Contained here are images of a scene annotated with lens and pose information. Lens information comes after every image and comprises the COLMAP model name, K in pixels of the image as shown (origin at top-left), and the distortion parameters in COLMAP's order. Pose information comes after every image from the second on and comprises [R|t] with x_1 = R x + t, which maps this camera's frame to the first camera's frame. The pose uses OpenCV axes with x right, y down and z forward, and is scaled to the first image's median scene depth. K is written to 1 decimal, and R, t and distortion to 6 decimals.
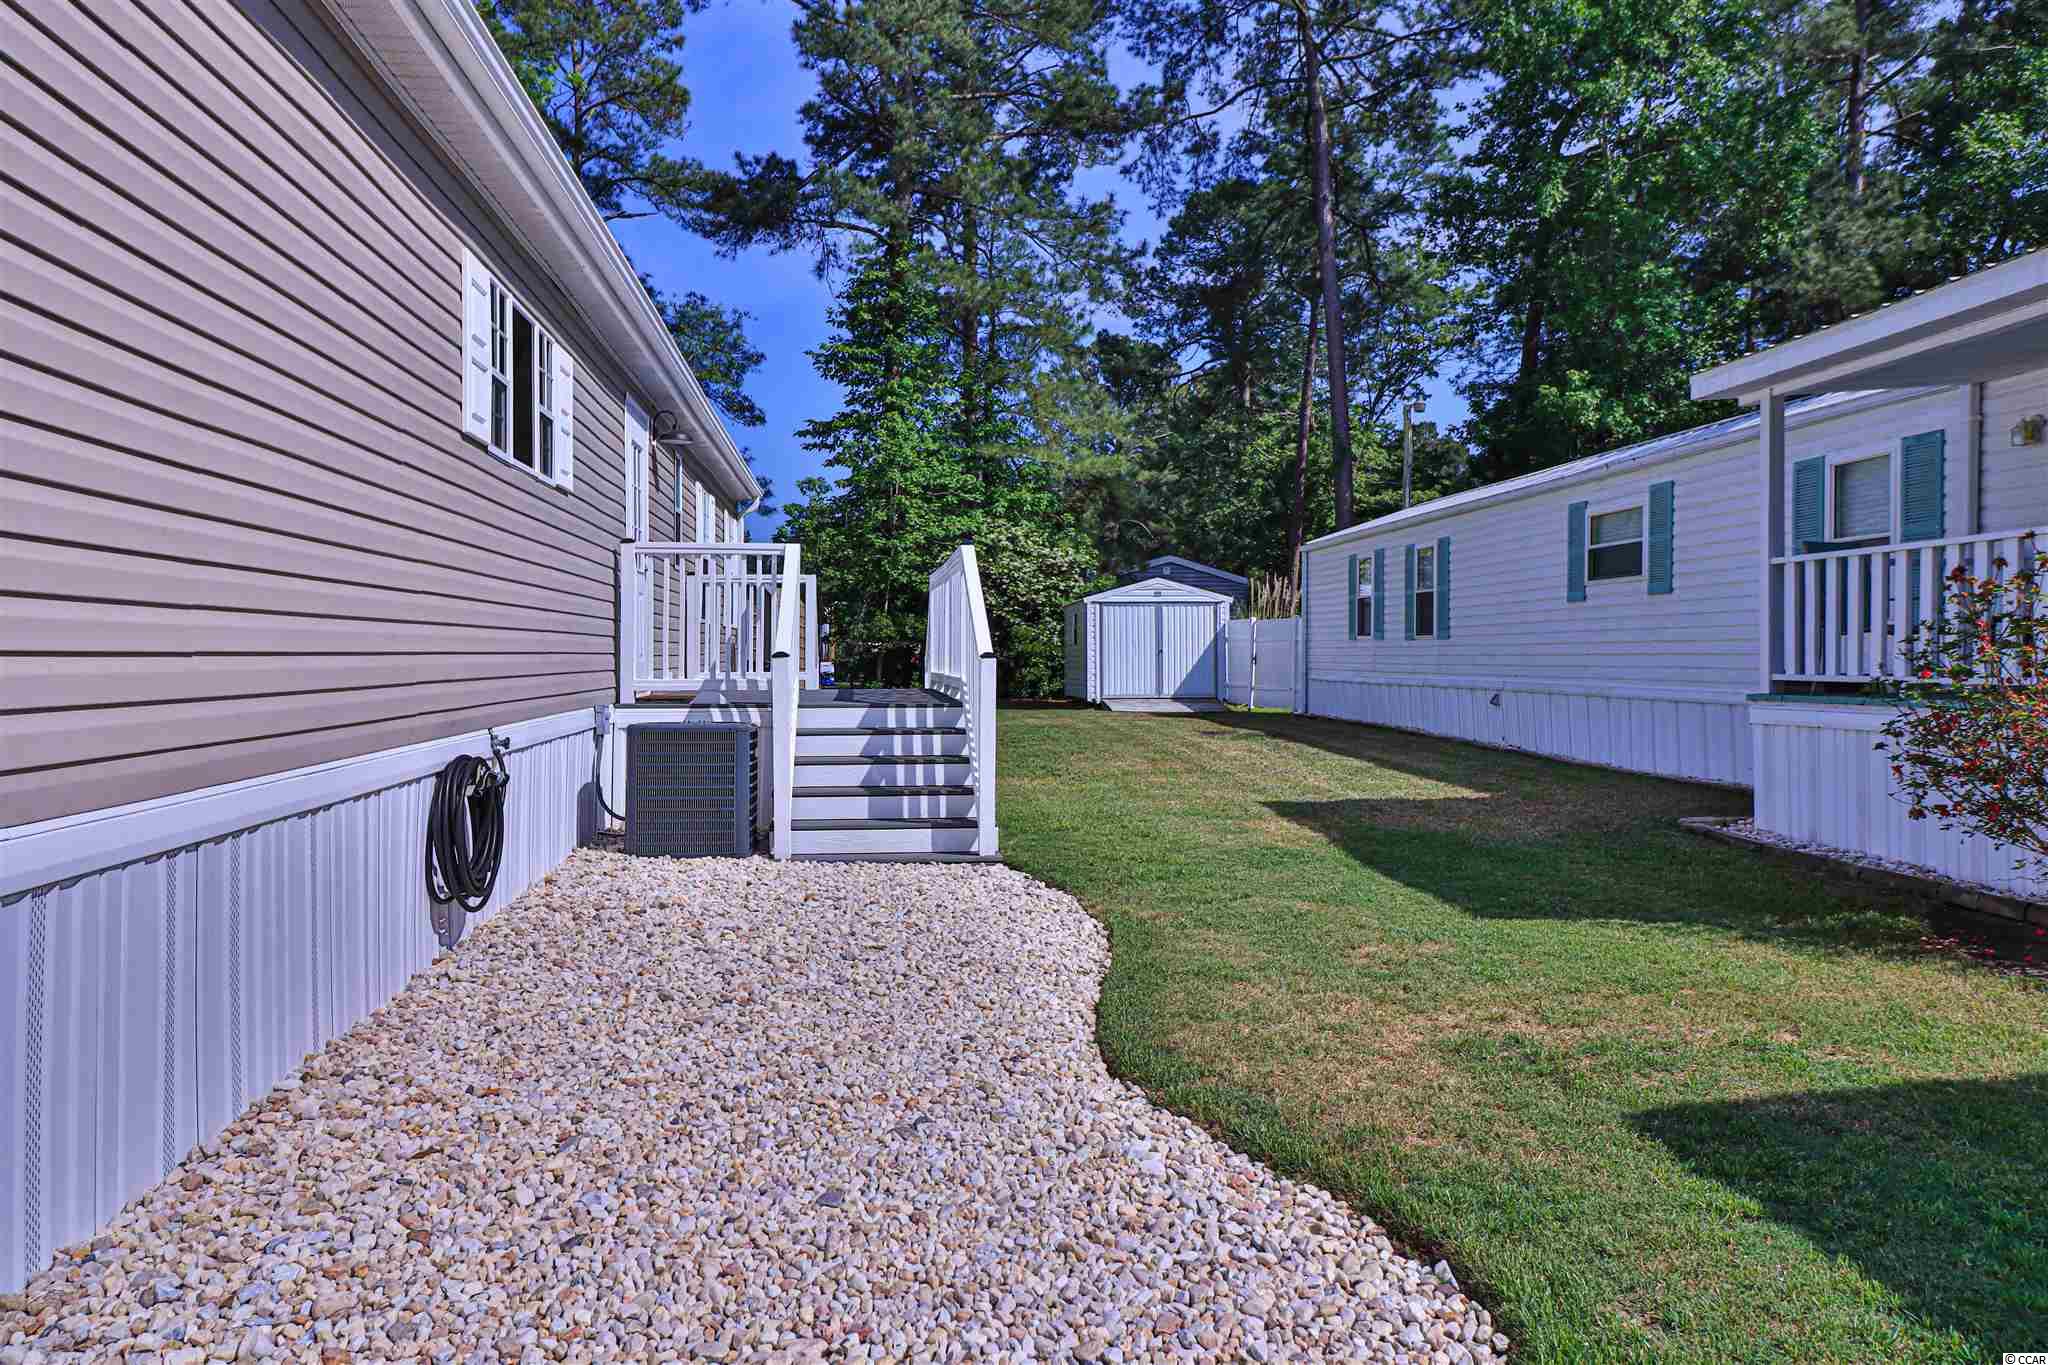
lens RADIAL K [[1276.6, 0, 1024.0], [0, 1276.6, 682.5], [0, 0, 1]] dist [0.001260, -0.000420]
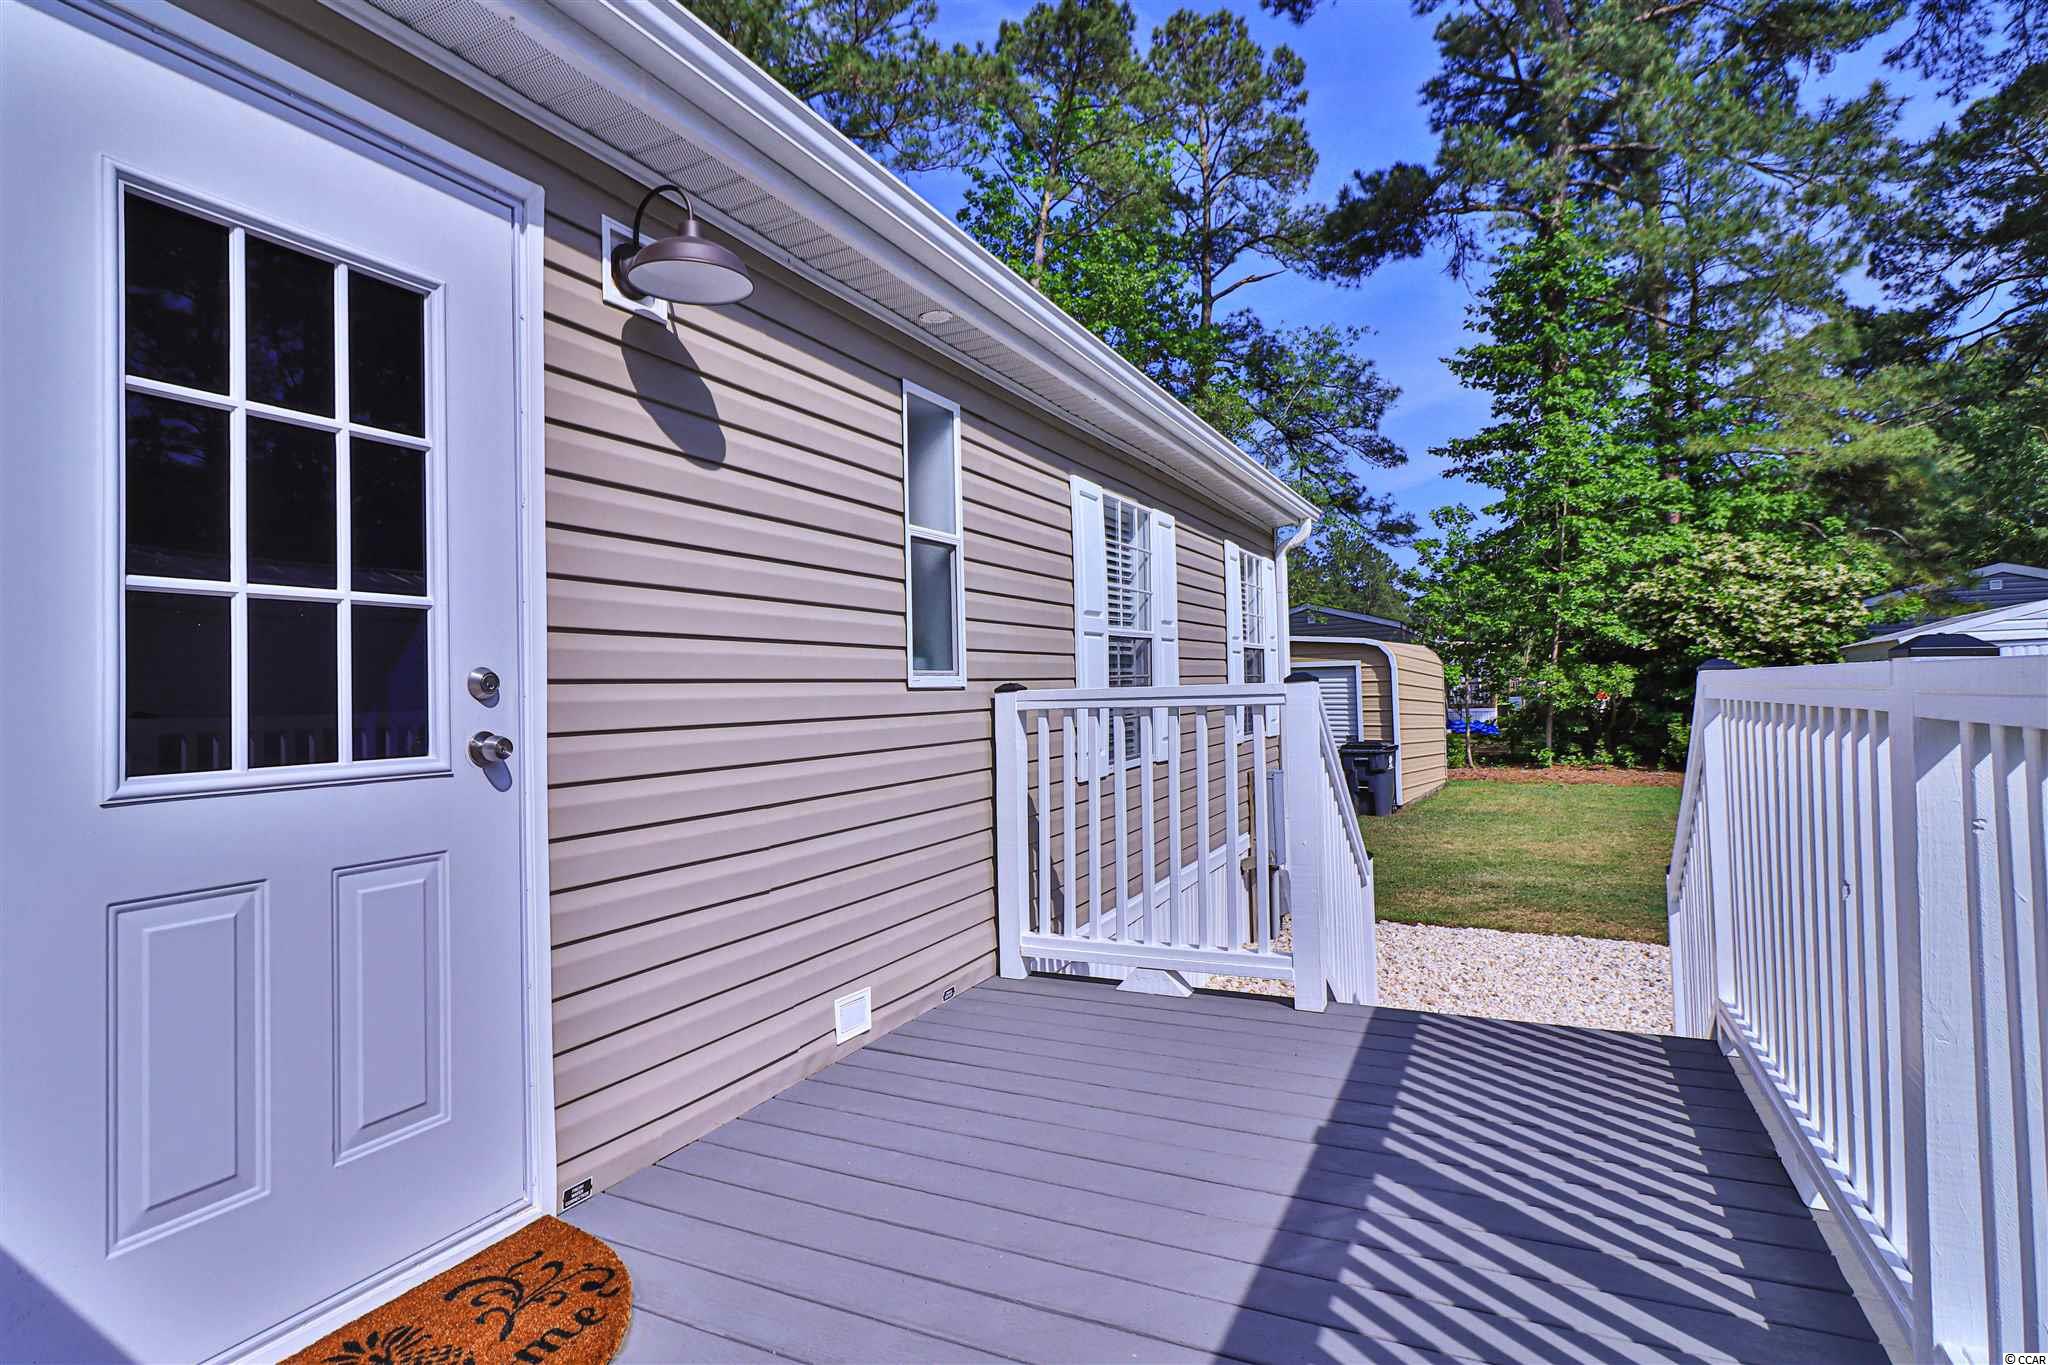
lens RADIAL K [[1021.3, 0, 1018.5], [0, 1021.3, 648.4], [0, 0, 1]] dist [-0.001199, 0.001246]
pose [[0.829198, -0.039399, -0.557565, -0.028712], [0.008881, 0.998315, -0.057336, -0.029150], [0.558884, 0.042591, 0.828151, 0.268360]]
